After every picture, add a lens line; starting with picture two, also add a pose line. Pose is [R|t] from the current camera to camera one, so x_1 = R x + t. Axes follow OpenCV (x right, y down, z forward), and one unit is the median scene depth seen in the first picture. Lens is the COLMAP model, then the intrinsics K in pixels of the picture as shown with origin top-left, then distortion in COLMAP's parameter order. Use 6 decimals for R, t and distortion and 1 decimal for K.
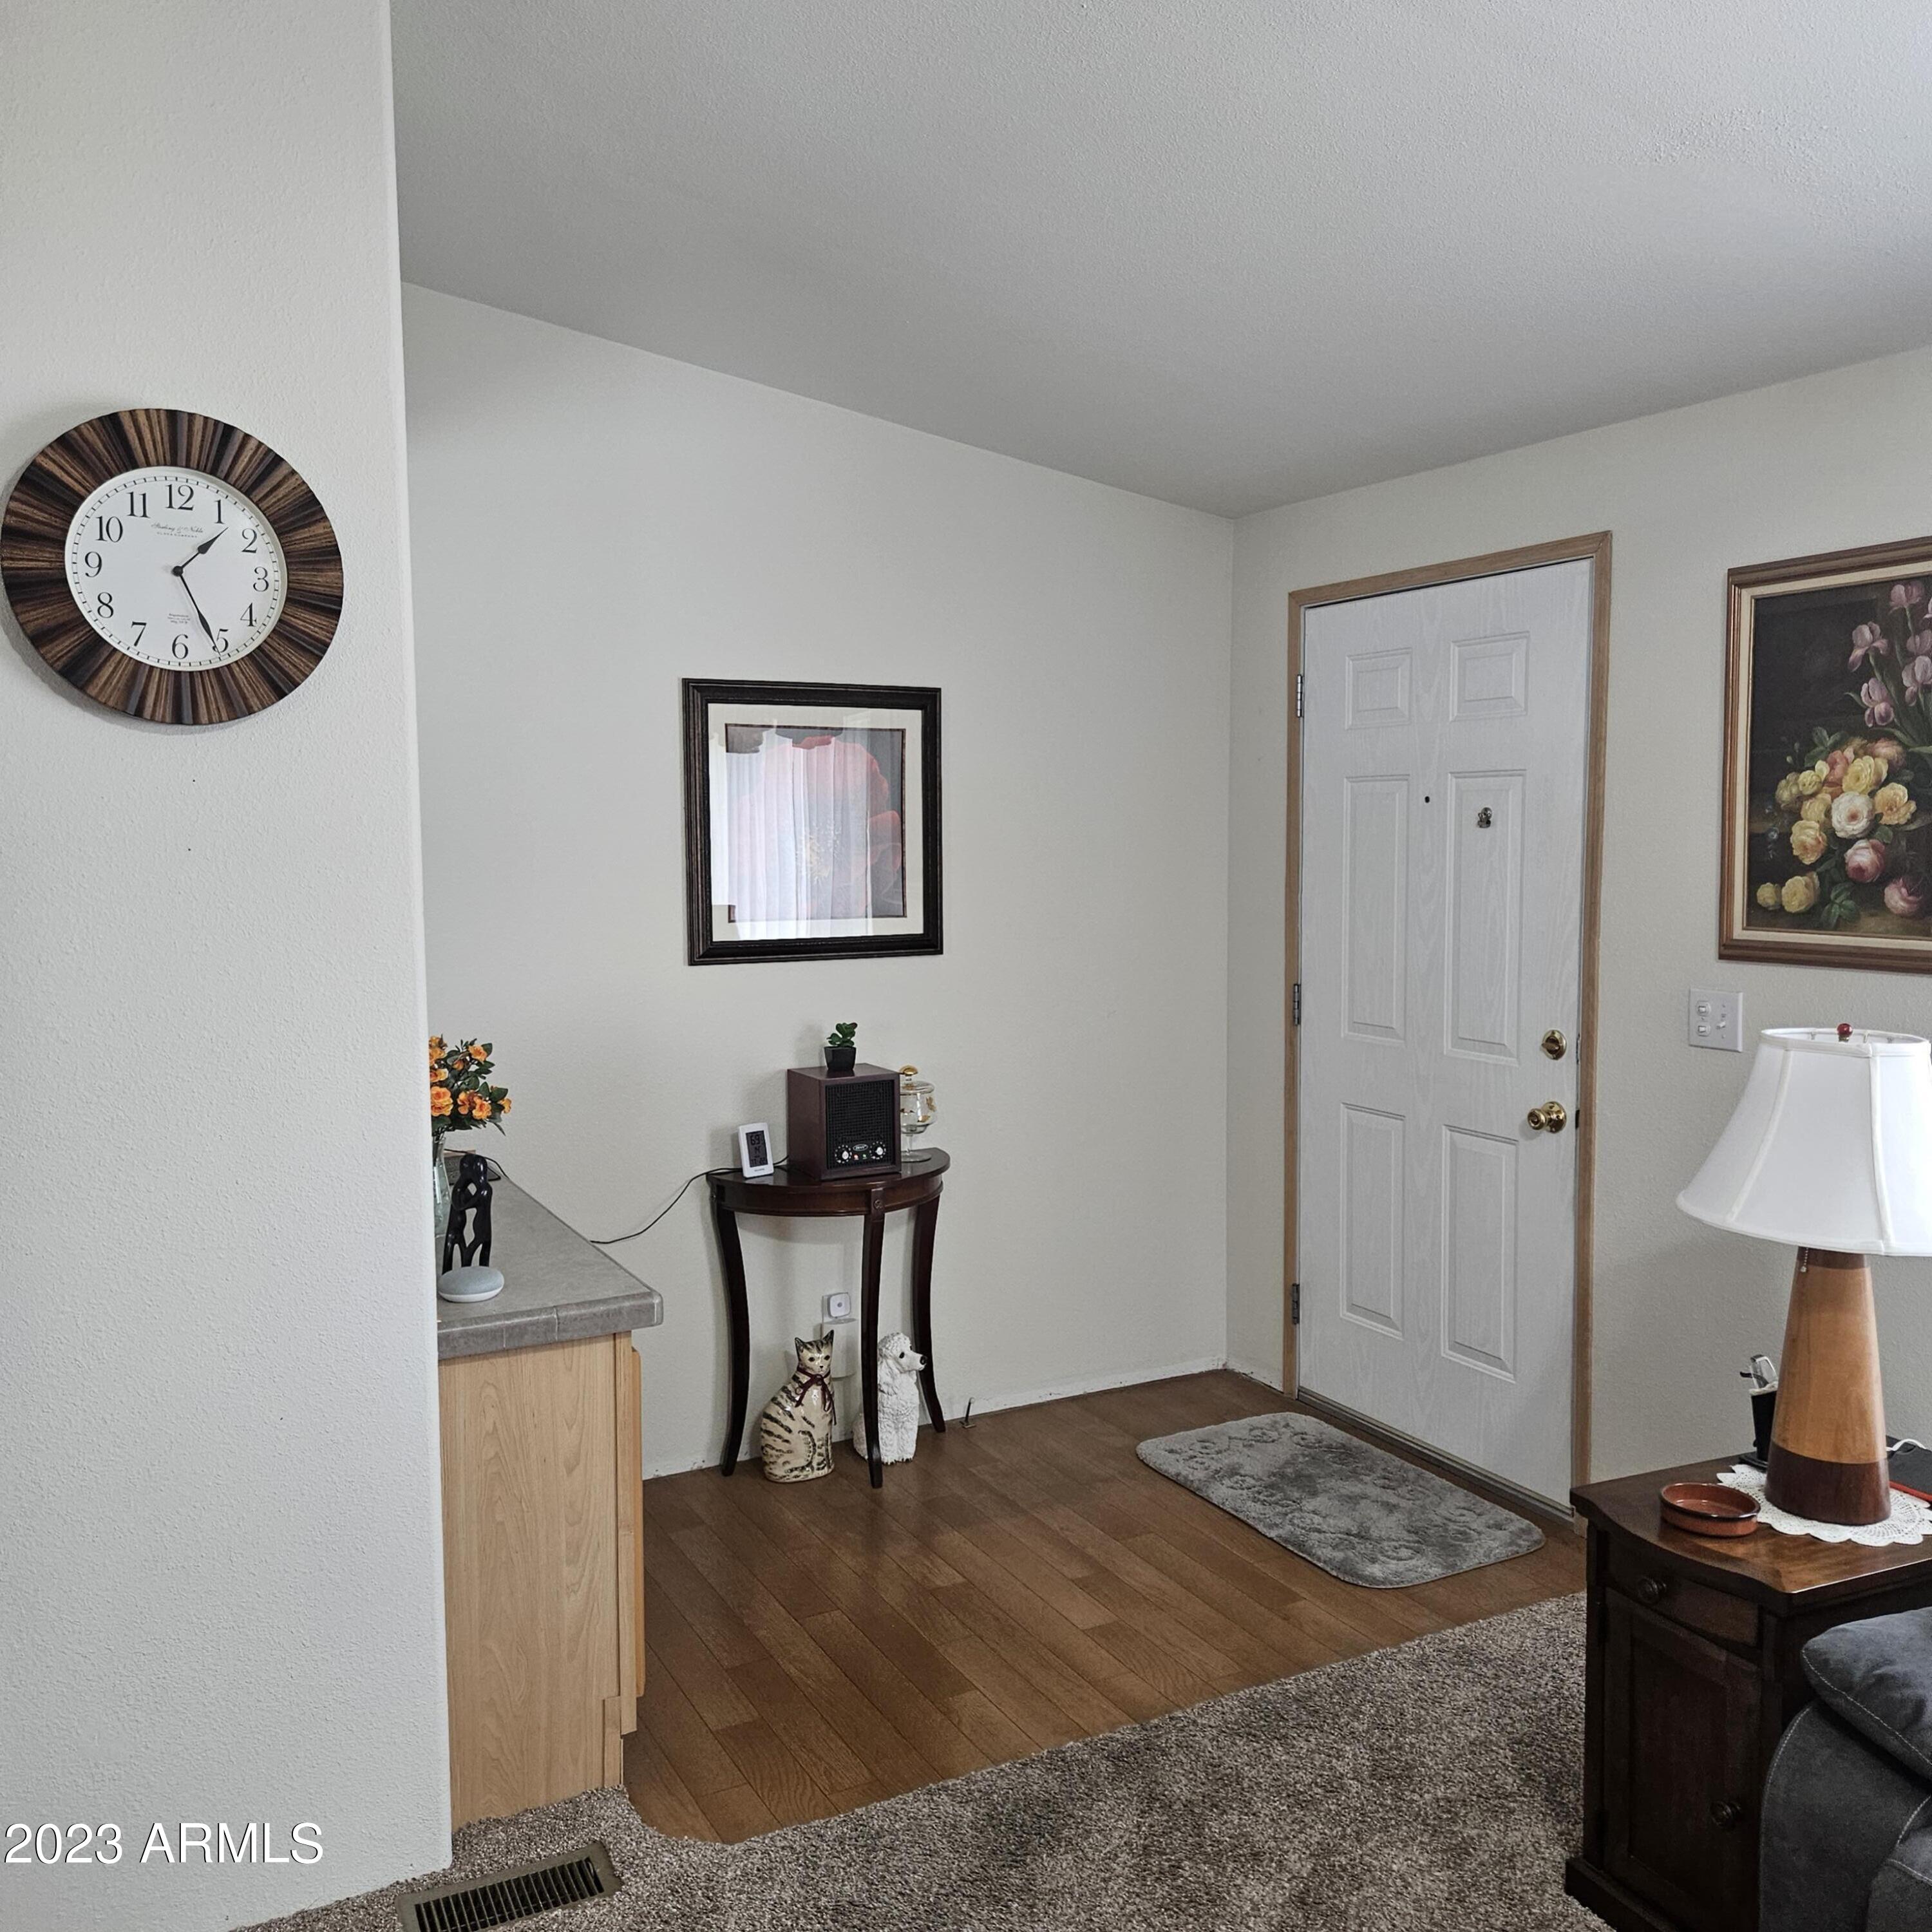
lens RADIAL K [[1710.3, 0, 958.4], [0, 1710.3, 960.1], [0, 0, 1]] dist [0.085154, -0.074321]
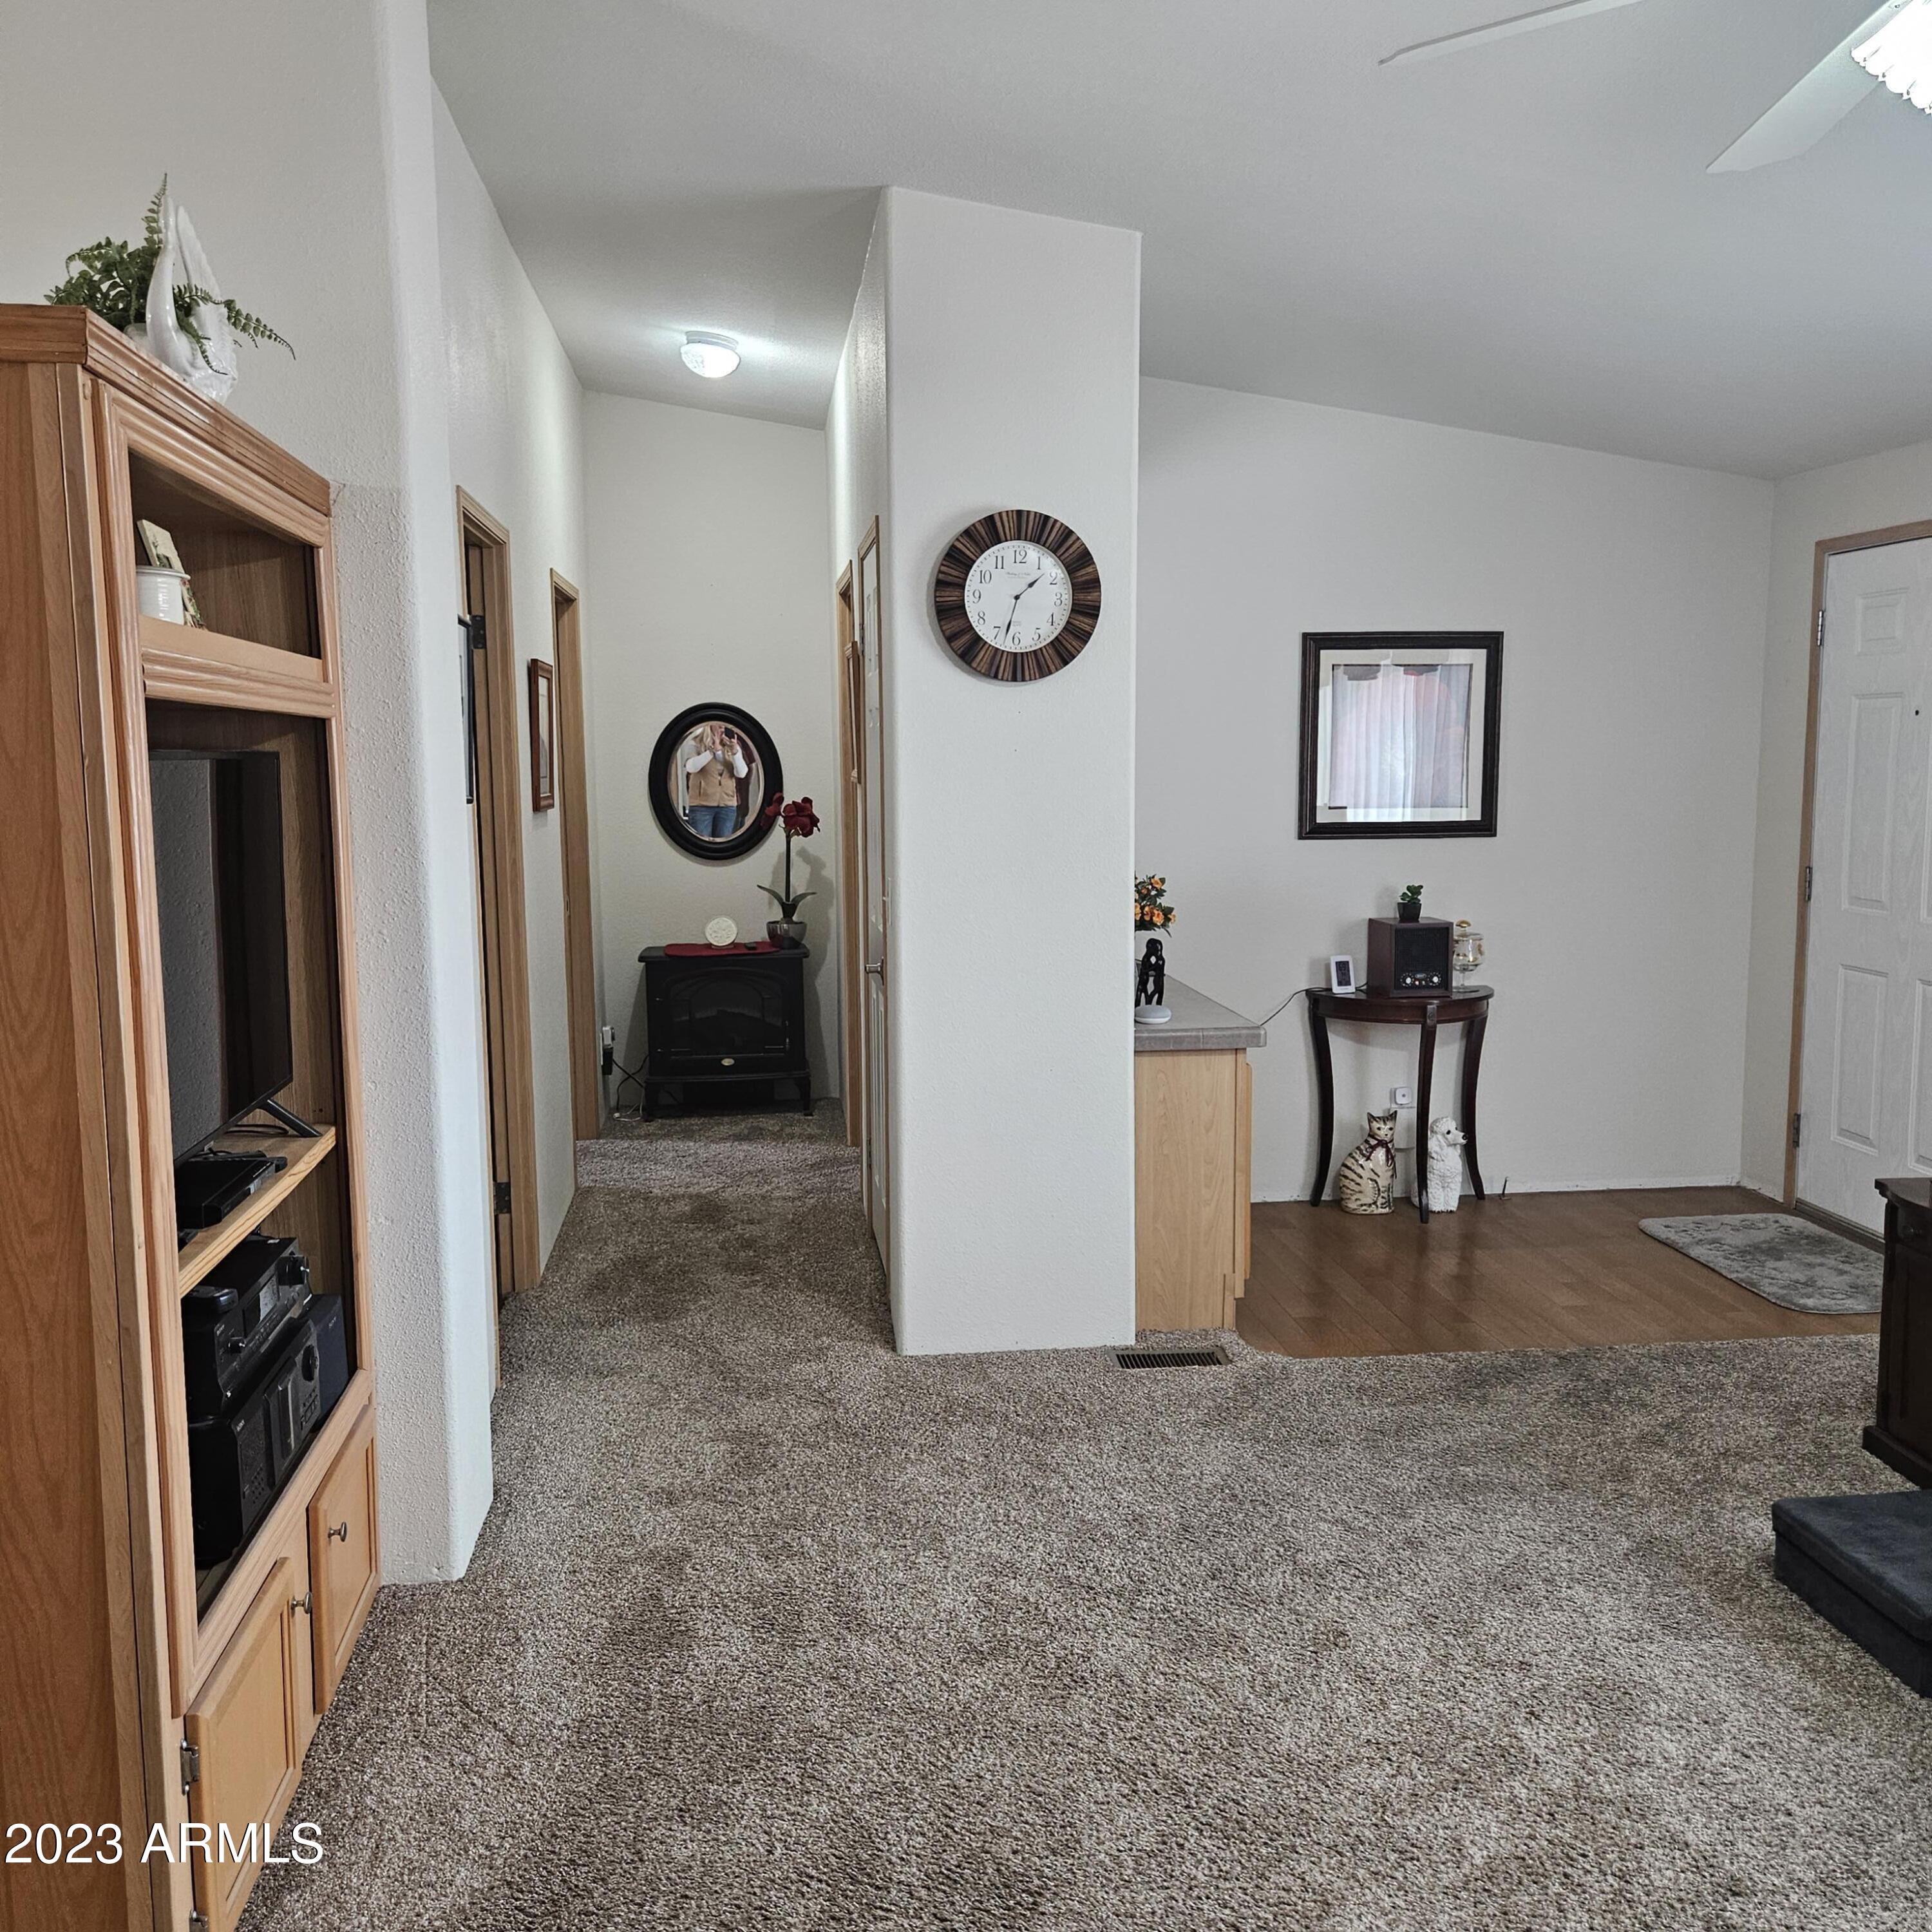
lens RADIAL K [[1710.3, 0, 958.4], [0, 1710.3, 960.1], [0, 0, 1]] dist [0.085154, -0.074321]
pose [[0.932911, 0.042505, -0.357590, 0.089443], [-0.026929, 0.998463, 0.048431, 0.041184], [0.359099, -0.035552, 0.932622, -0.411037]]
